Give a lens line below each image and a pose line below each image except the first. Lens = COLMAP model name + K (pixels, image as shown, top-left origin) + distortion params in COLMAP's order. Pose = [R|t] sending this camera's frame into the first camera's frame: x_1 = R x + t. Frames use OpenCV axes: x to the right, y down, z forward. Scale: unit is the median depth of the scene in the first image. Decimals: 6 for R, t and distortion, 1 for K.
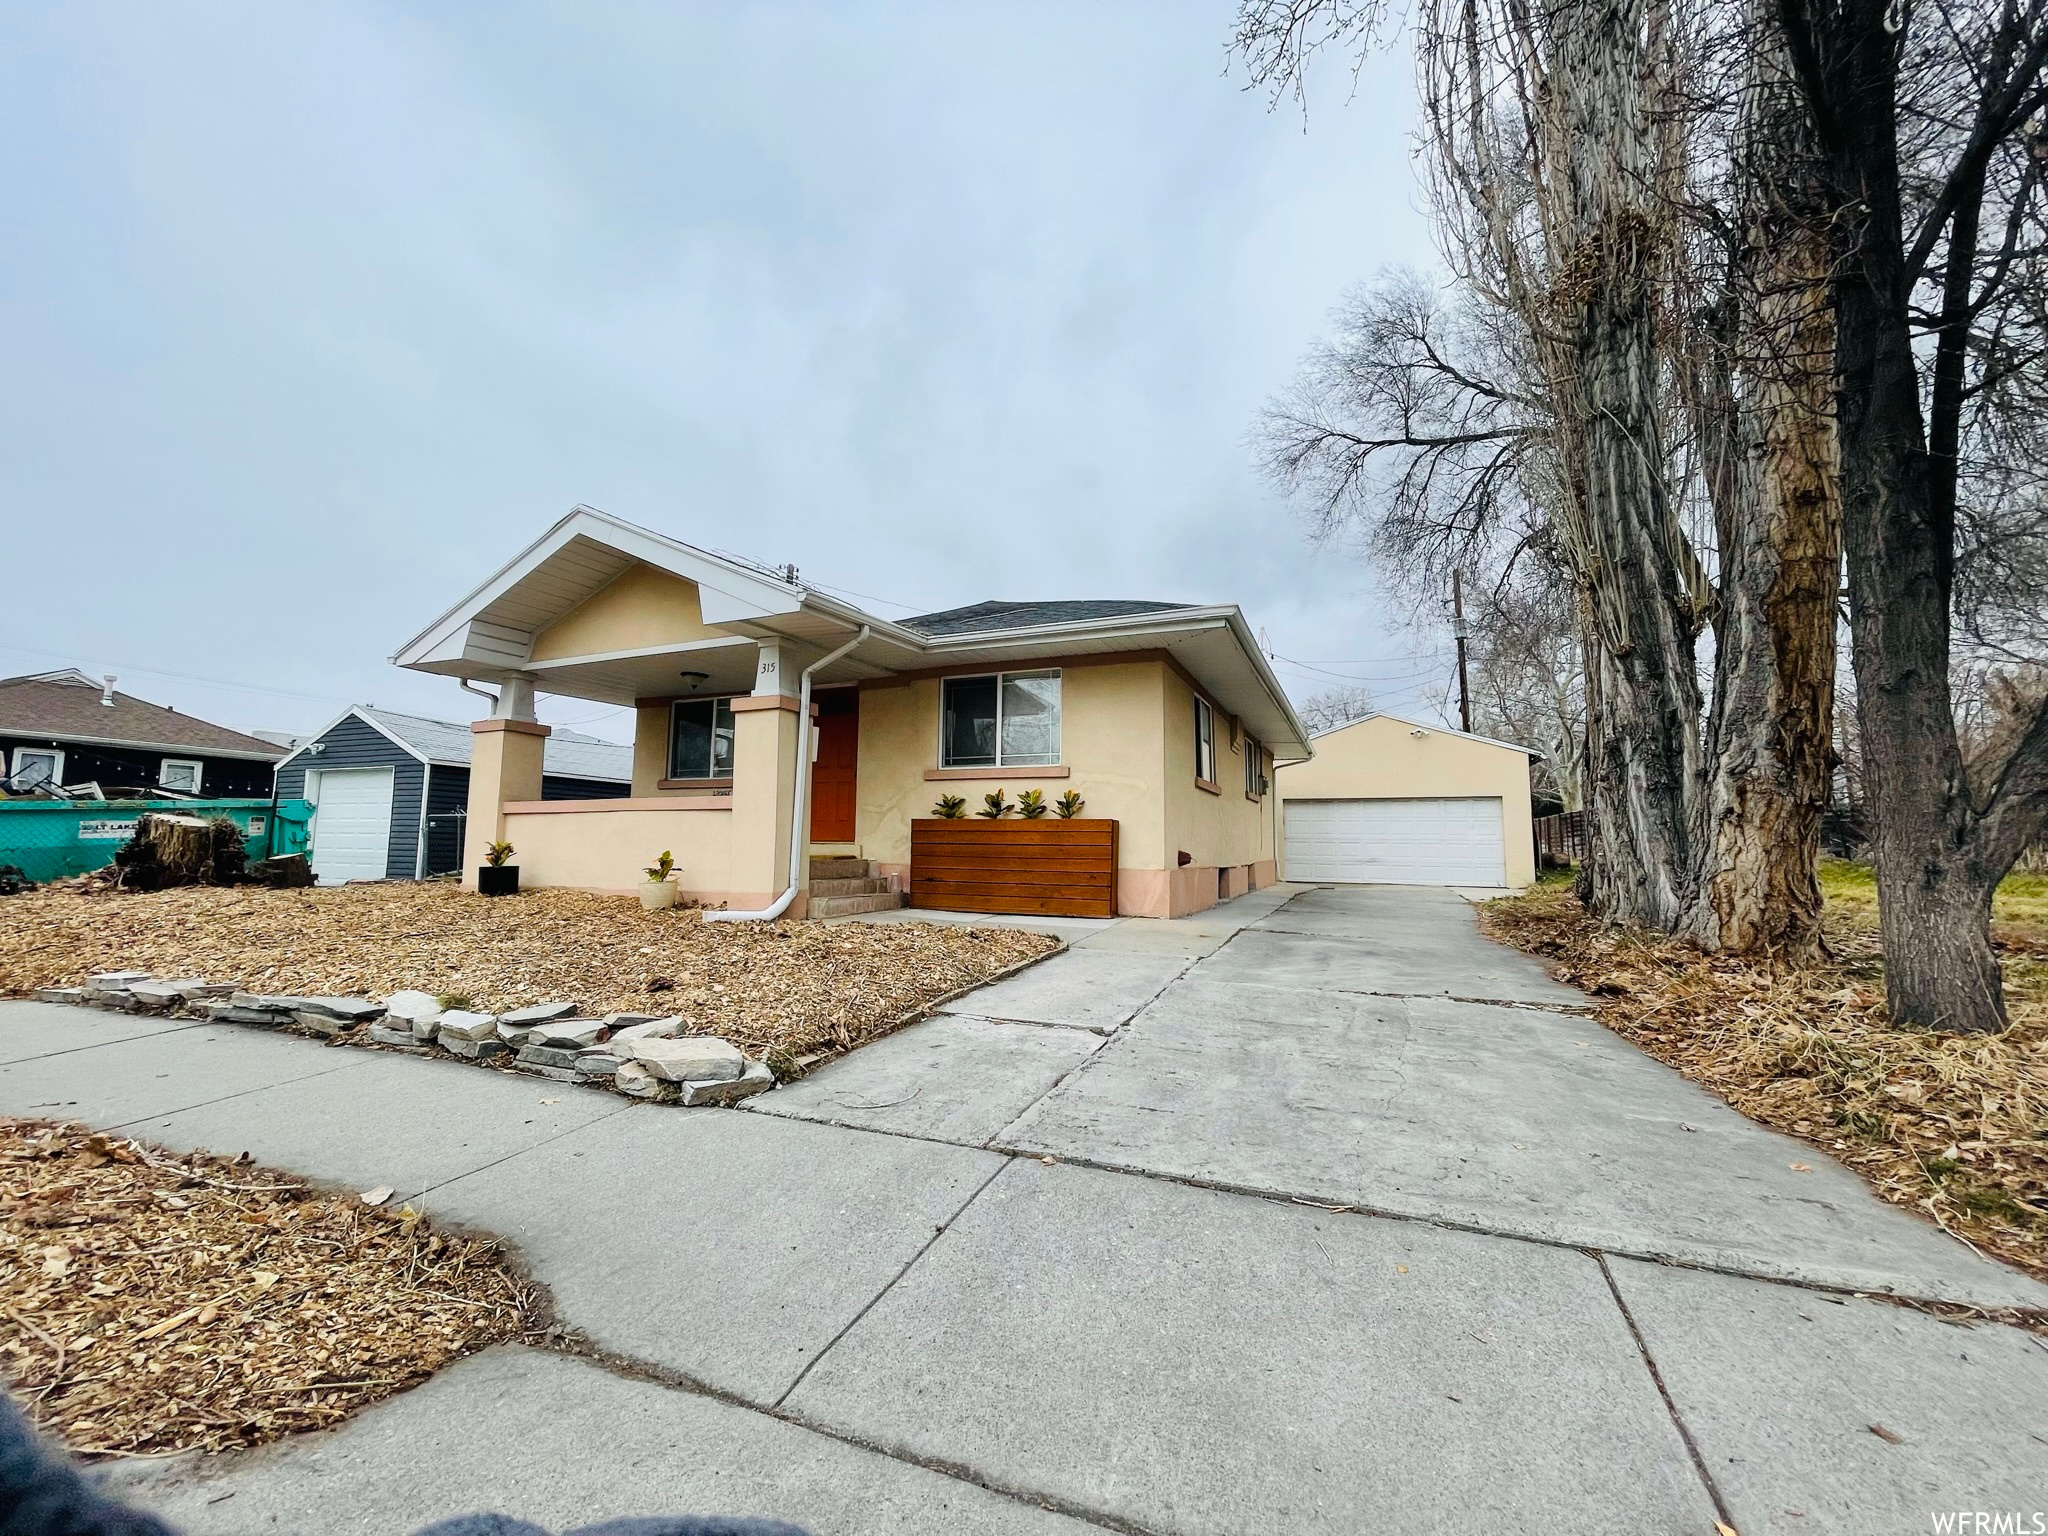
lens RADIAL K [[825.7, 0, 1022.9], [0, 825.7, 765.3], [0, 0, 1]] dist [-0.007691, 0.001666]
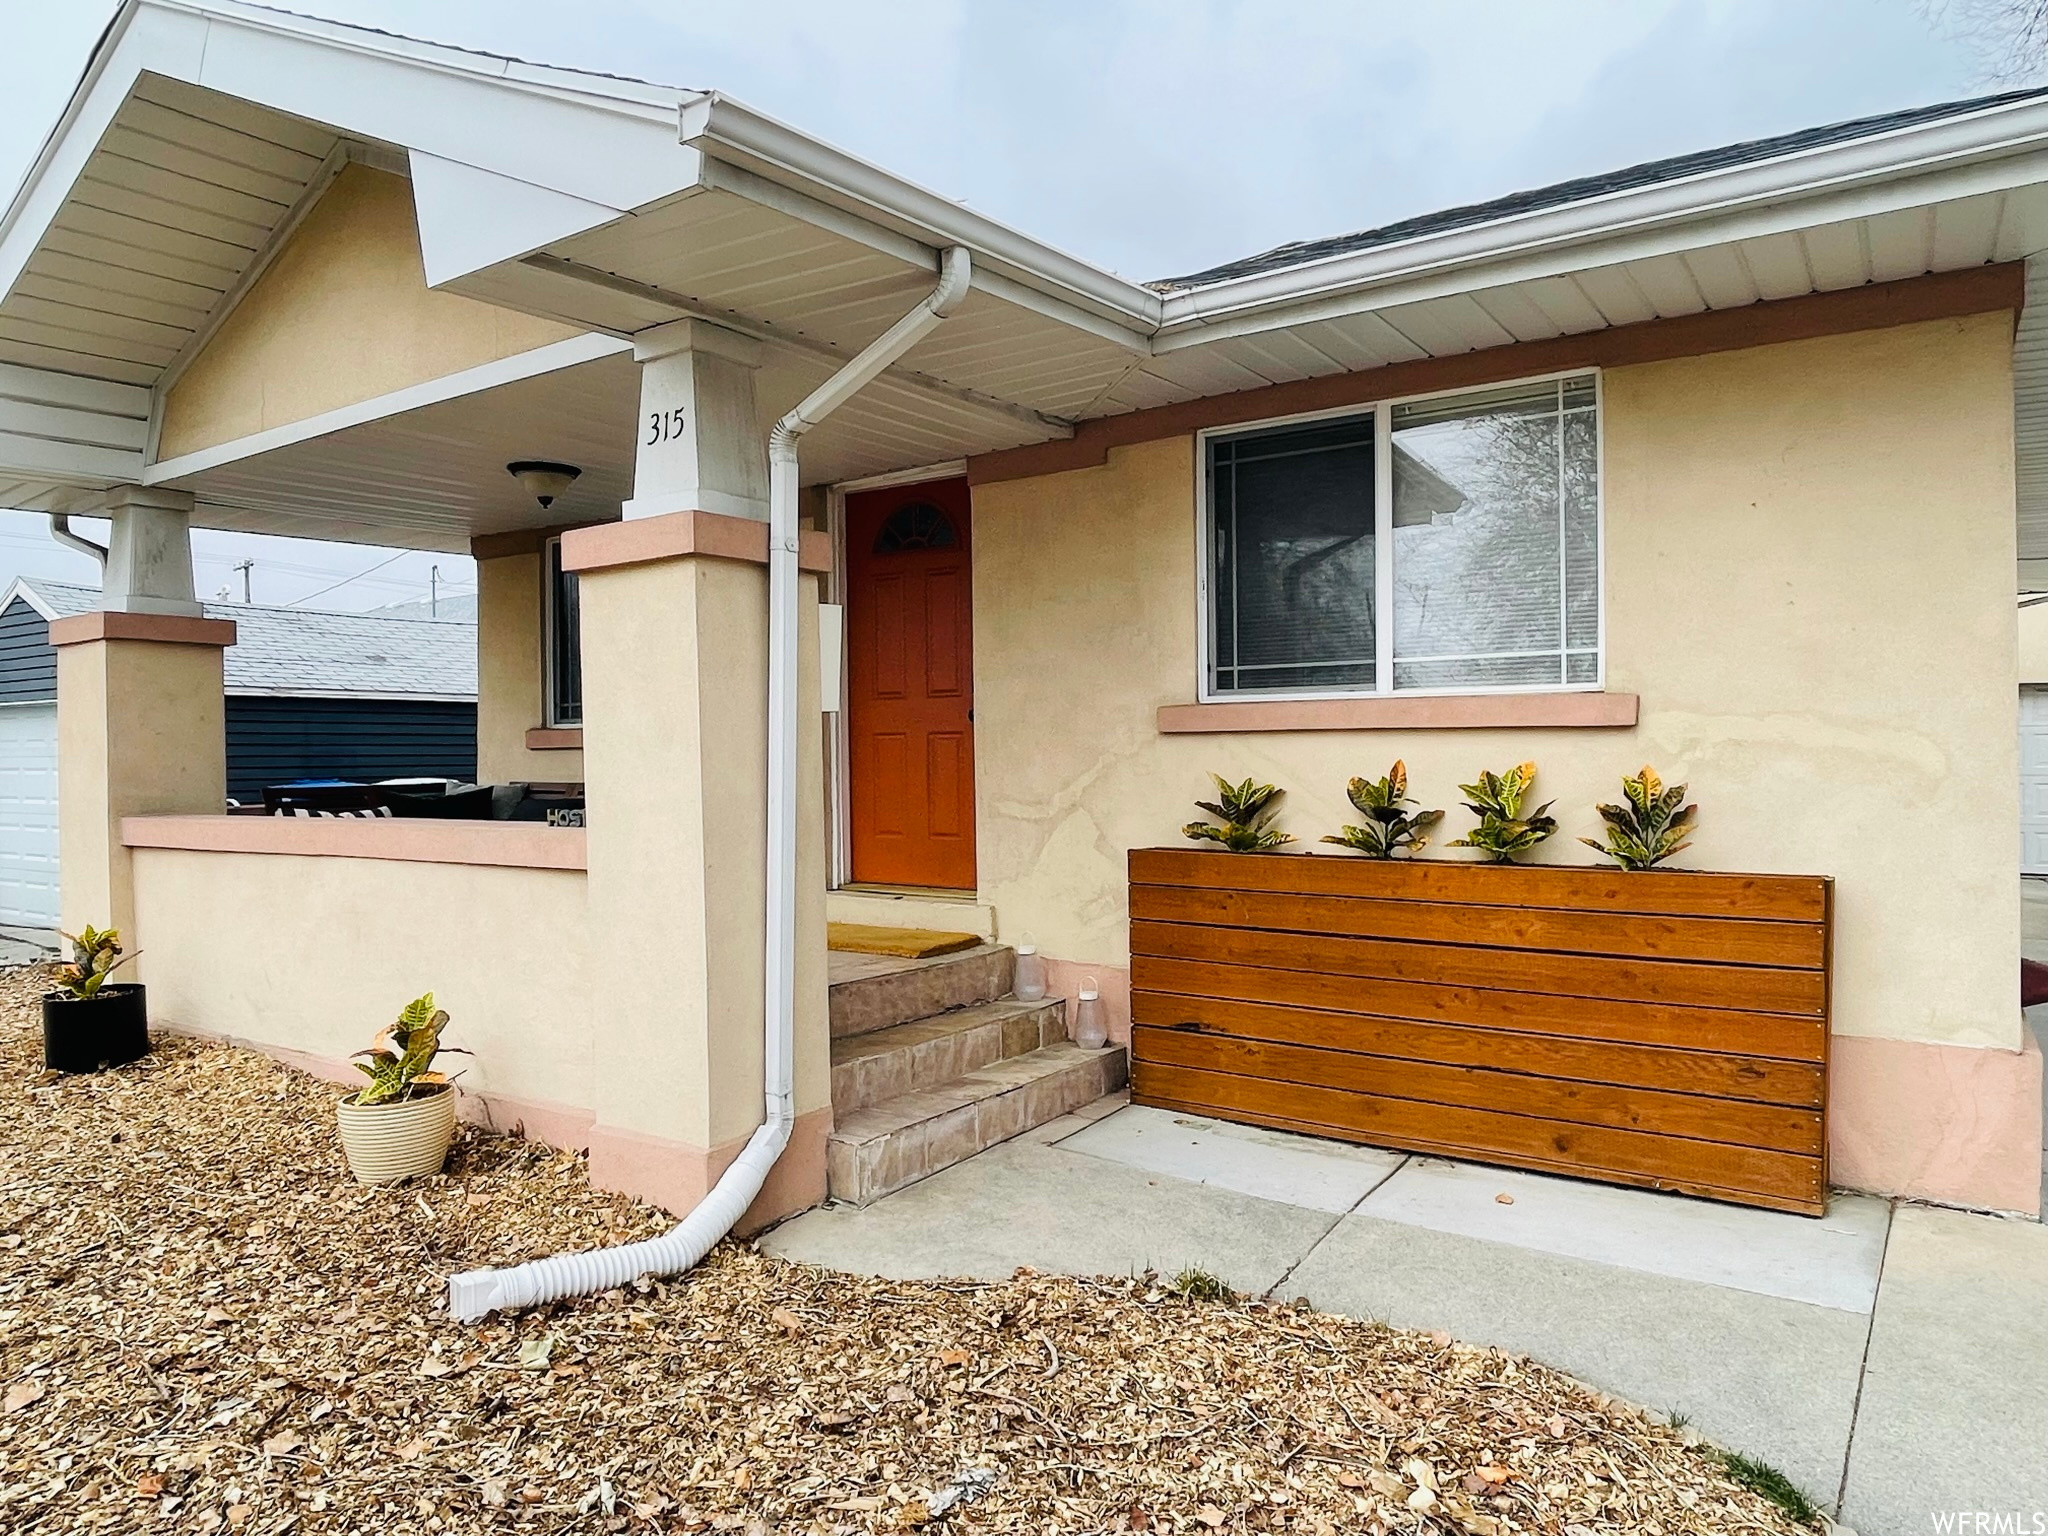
lens RADIAL K [[1316.8, 0, 1022.5], [0, 1316.8, 759.3], [0, 0, 1]] dist [-0.001186, -0.012689]
pose [[0.981463, -0.021592, -0.190429, -0.077551], [0.043624, 0.992719, 0.112276, -0.039665], [0.186618, -0.118502, 0.975259, 0.489321]]
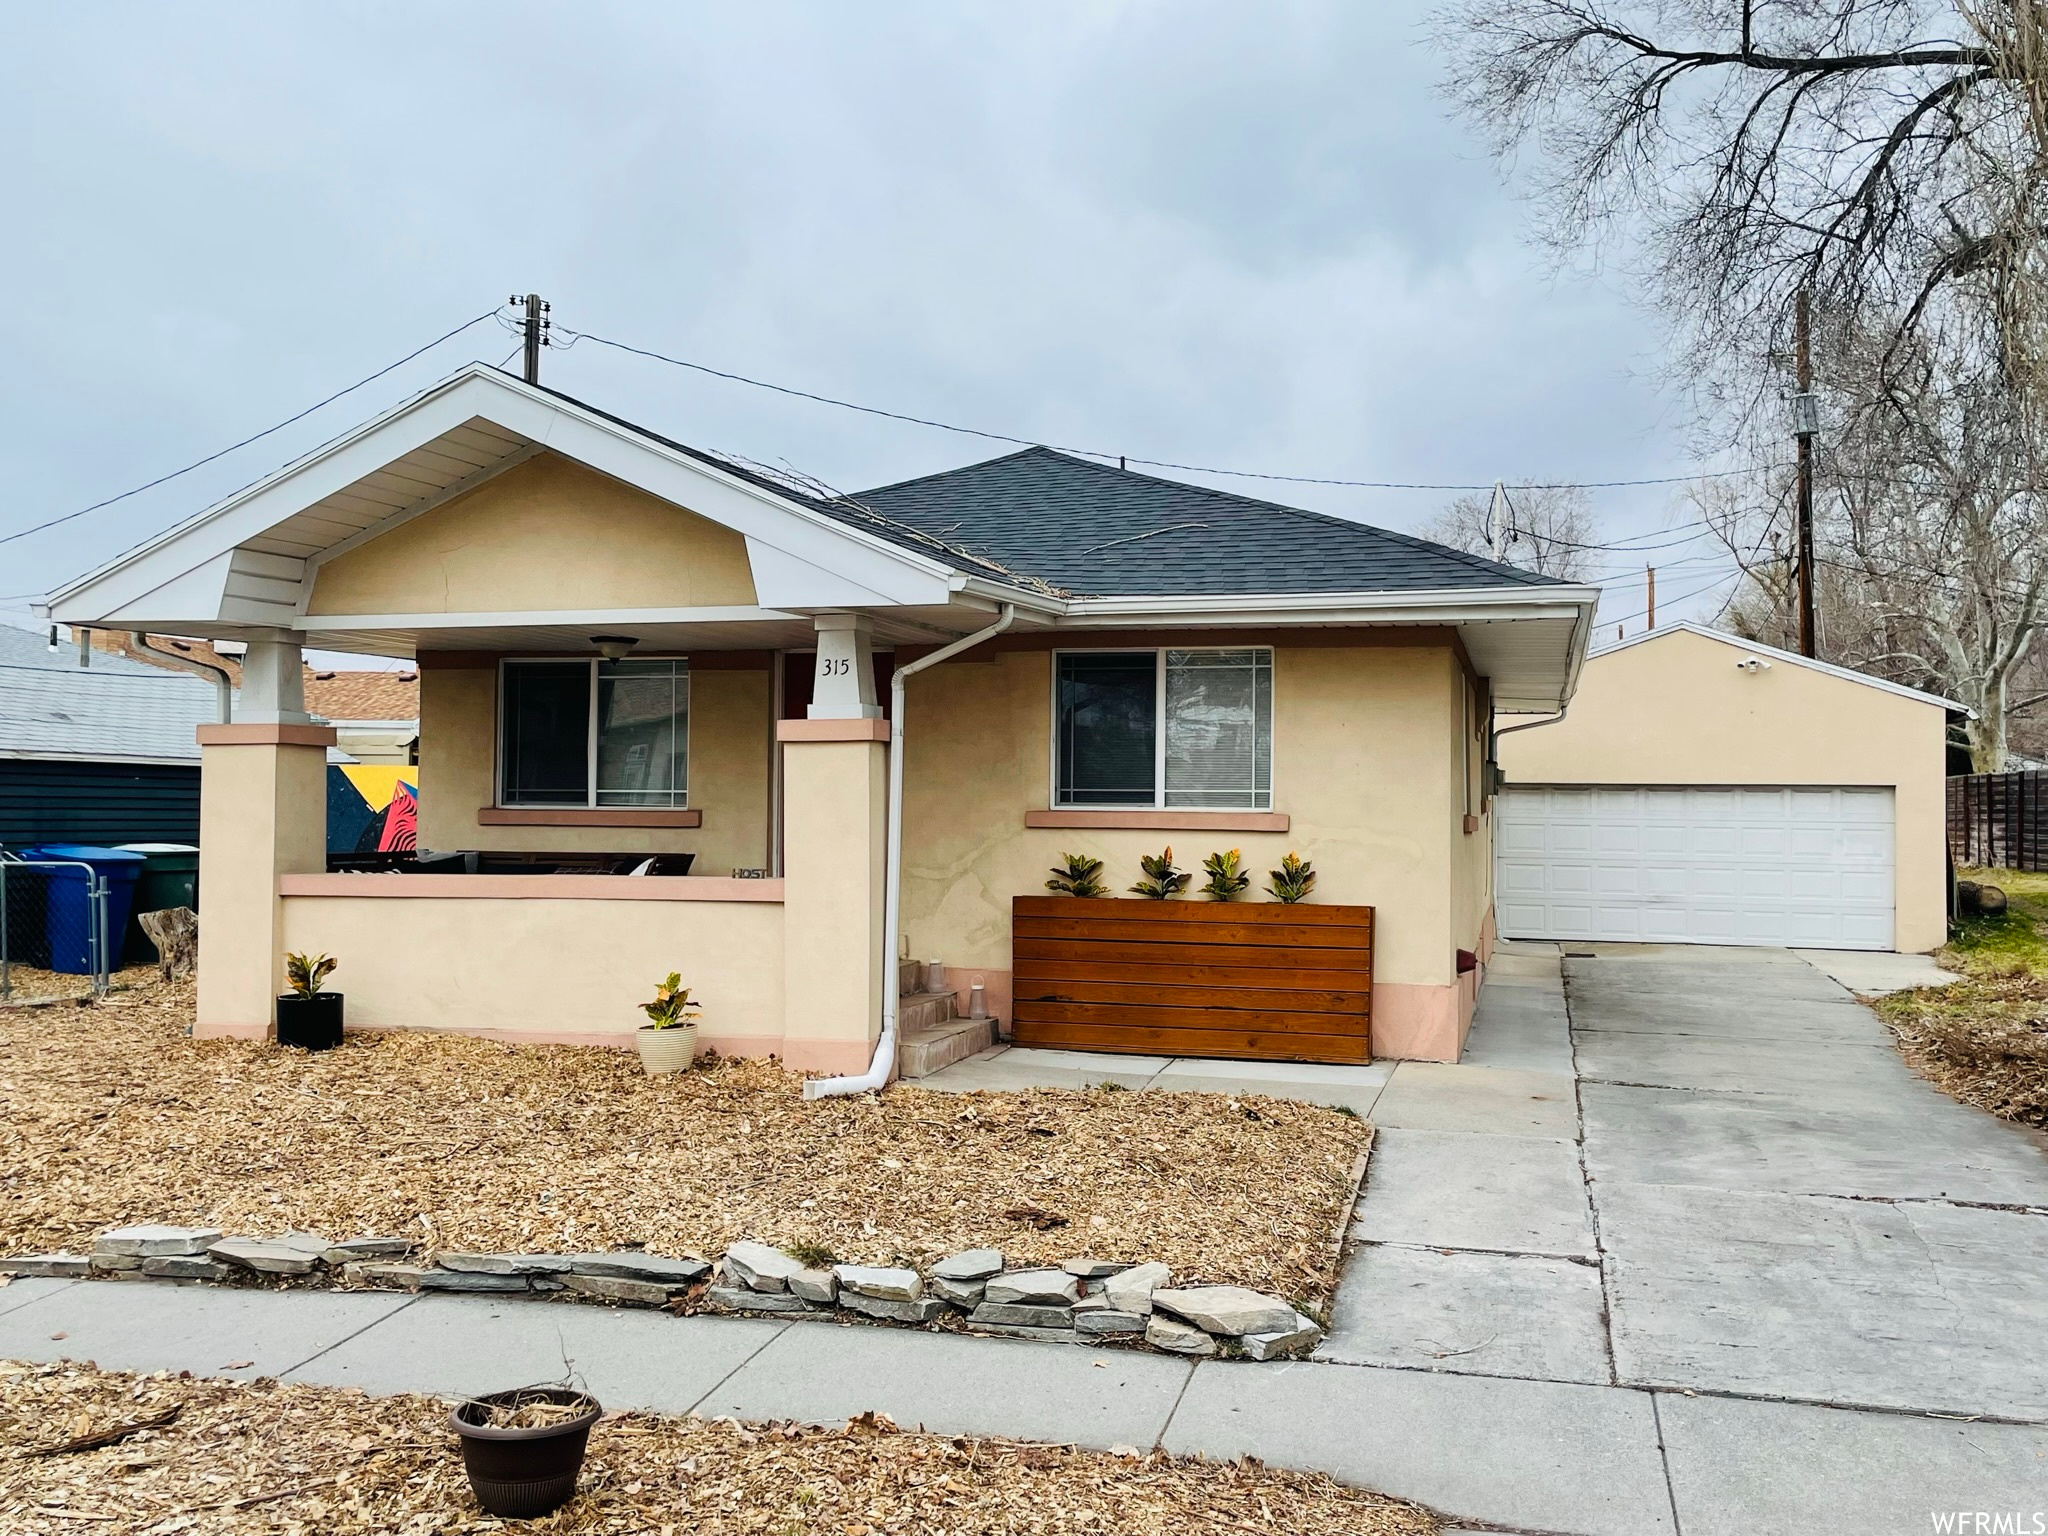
lens RADIAL K [[1957.7, 0, 1018.8], [0, 1957.7, 769.5], [0, 0, 1]] dist [0.038393, 0.000000]
pose [[0.989195, -0.000260, 0.146607, -0.359790], [-0.013263, 0.995740, 0.091251, -0.163731], [-0.146006, -0.092210, 0.984977, -0.394219]]
